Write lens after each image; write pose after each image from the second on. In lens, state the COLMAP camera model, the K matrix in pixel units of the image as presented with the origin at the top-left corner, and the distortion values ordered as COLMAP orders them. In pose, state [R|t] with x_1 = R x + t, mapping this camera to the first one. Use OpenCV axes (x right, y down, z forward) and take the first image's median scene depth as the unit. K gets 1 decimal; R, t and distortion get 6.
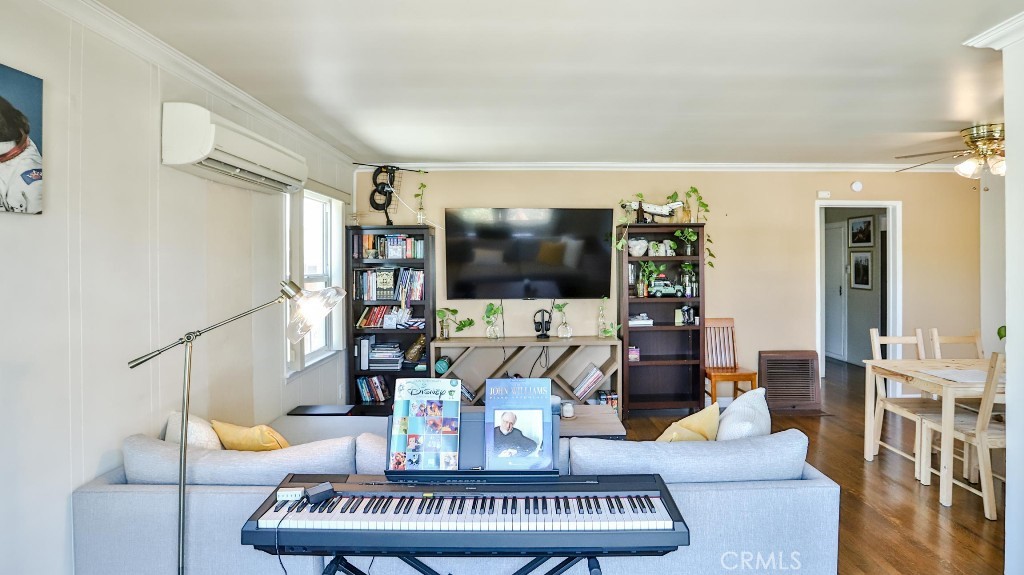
lens RADIAL K [[498.3, 0, 513.0], [0, 498.3, 283.3], [0, 0, 1]] dist [-0.029956, 0.000947]
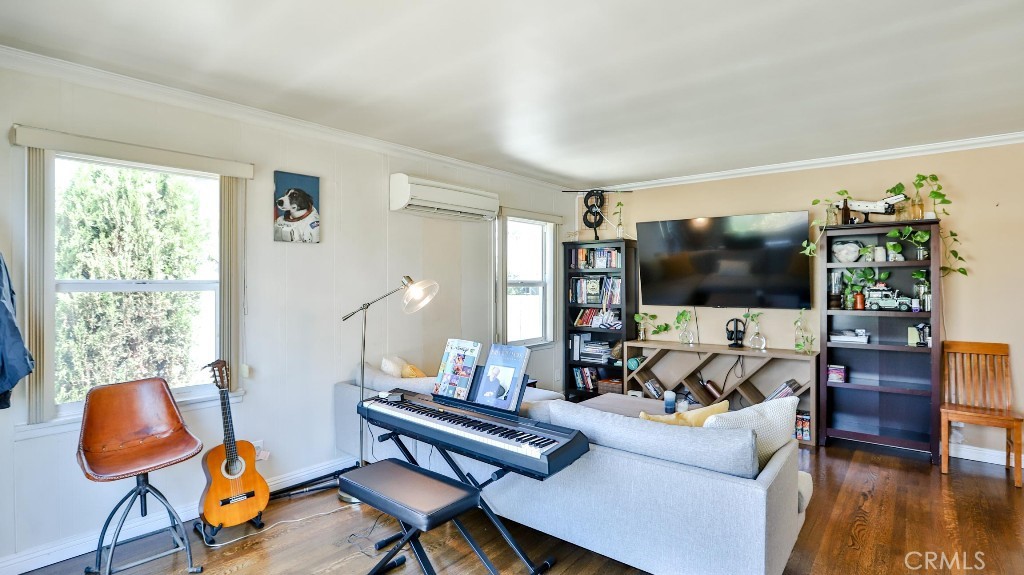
lens RADIAL K [[487.3, 0, 511.3], [0, 487.3, 305.5], [0, 0, 1]] dist [-0.043862, 0.000374]
pose [[0.766152, 0.033750, -0.641773, 0.339204], [-0.026968, 0.999429, 0.020364, 0.020060], [0.642094, 0.001705, 0.766624, -0.015135]]
